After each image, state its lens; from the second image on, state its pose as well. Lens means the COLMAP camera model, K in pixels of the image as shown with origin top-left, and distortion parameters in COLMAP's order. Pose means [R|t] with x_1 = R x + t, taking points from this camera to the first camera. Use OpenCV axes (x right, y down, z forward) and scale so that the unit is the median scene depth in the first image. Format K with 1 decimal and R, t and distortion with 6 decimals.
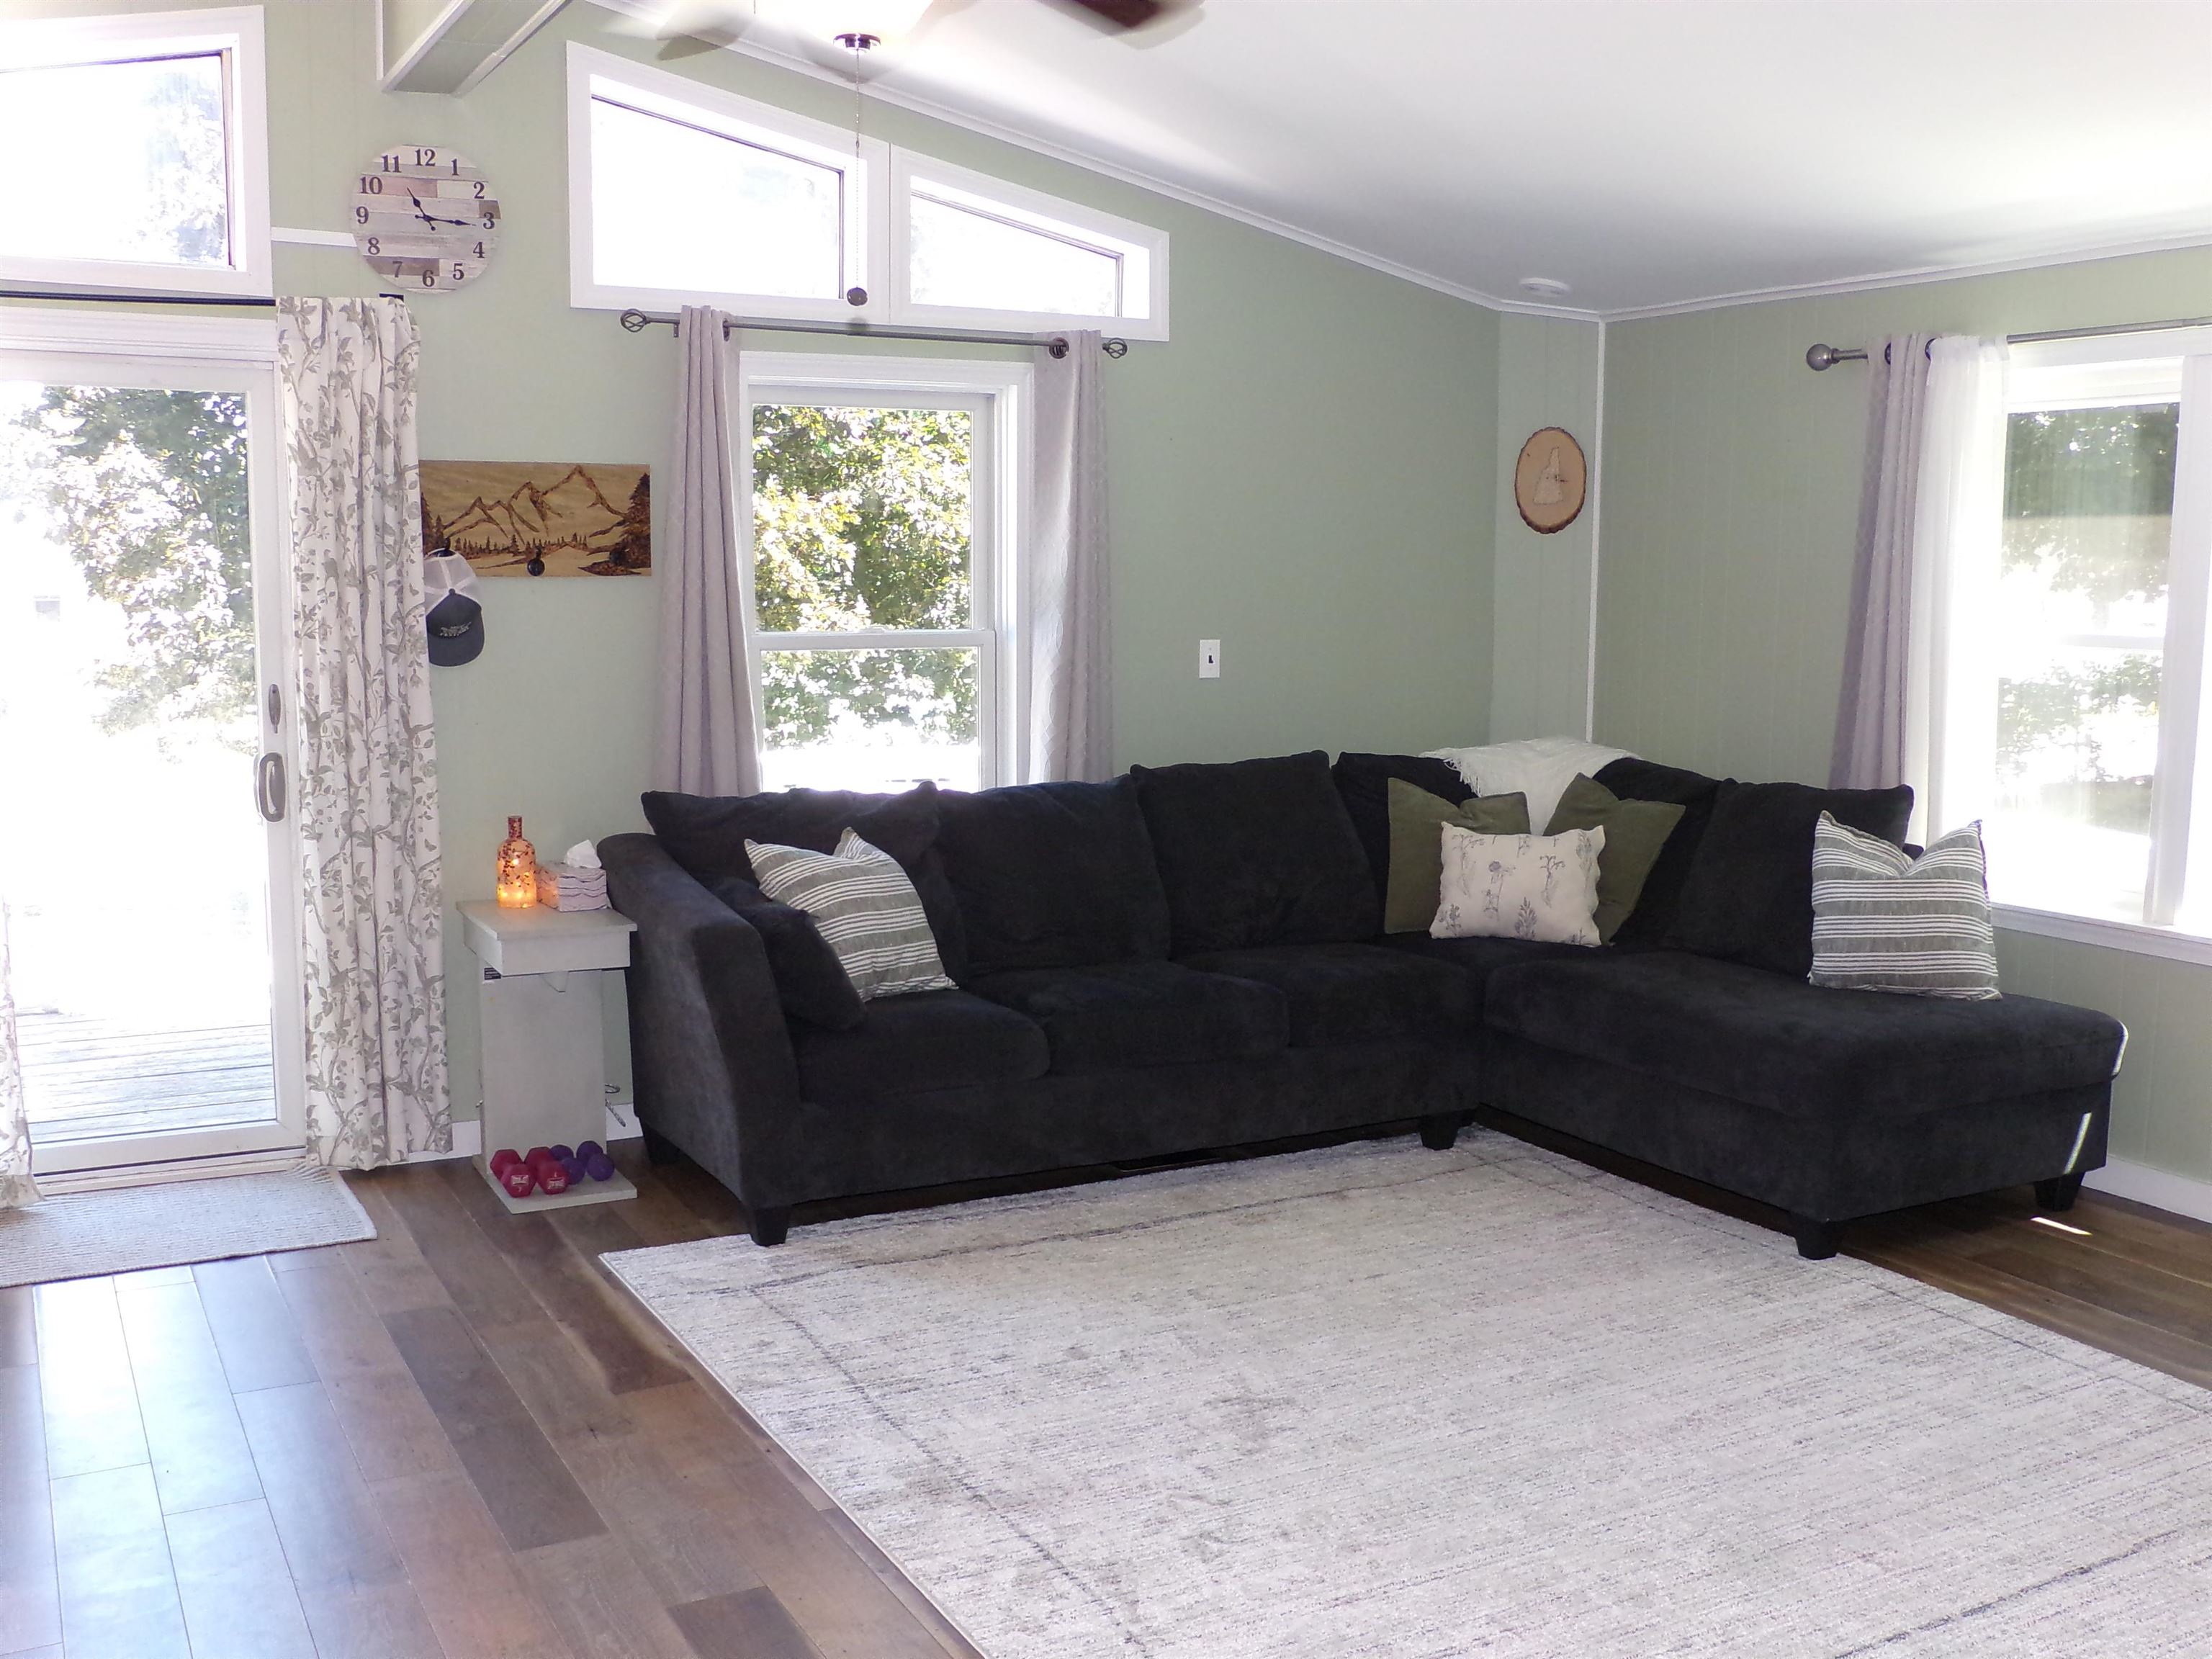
lens RADIAL K [[2180.7, 0, 1106.0], [0, 2180.7, 829.5], [0, 0, 1]] dist [-0.073906, 0.019827]
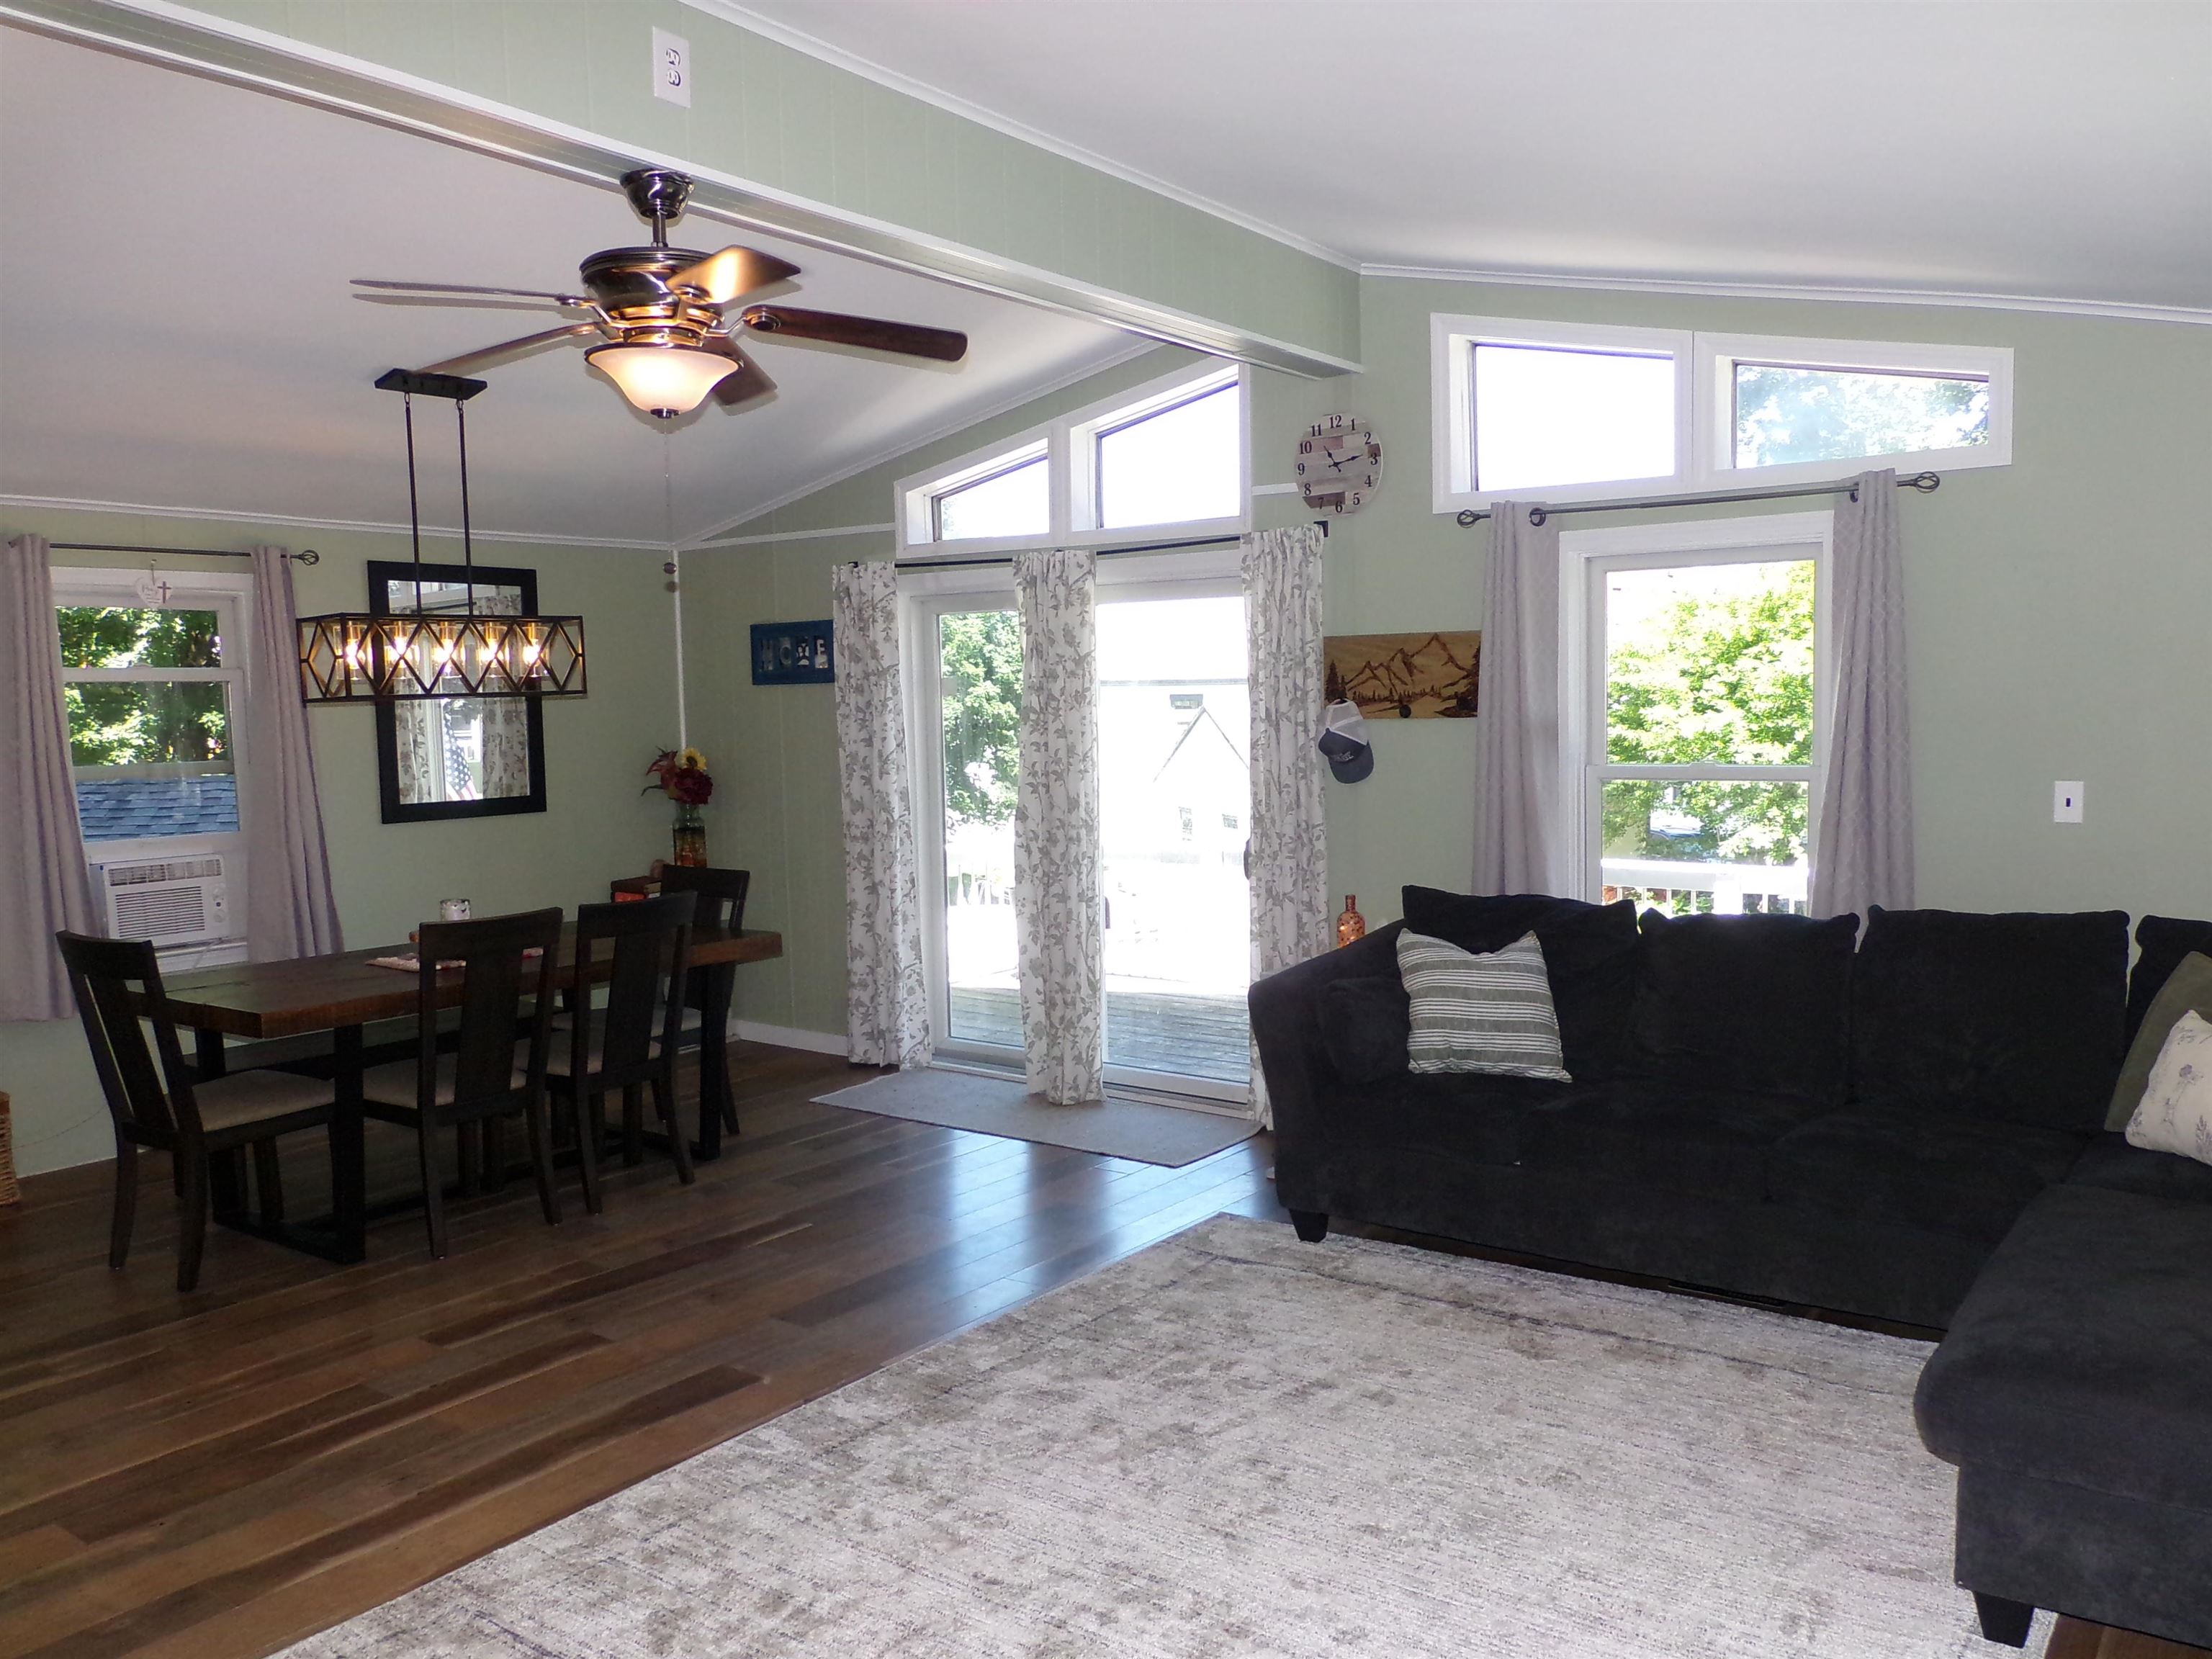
lens RADIAL K [[1695.6, 0, 1099.2], [0, 1695.6, 820.8], [0, 0, 1]] dist [-0.029044, 0.004502]
pose [[0.434200, 0.051846, -0.899323, 0.600652], [-0.086364, 0.996139, 0.015730, -0.054368], [0.896667, 0.070839, 0.437001, 0.381627]]
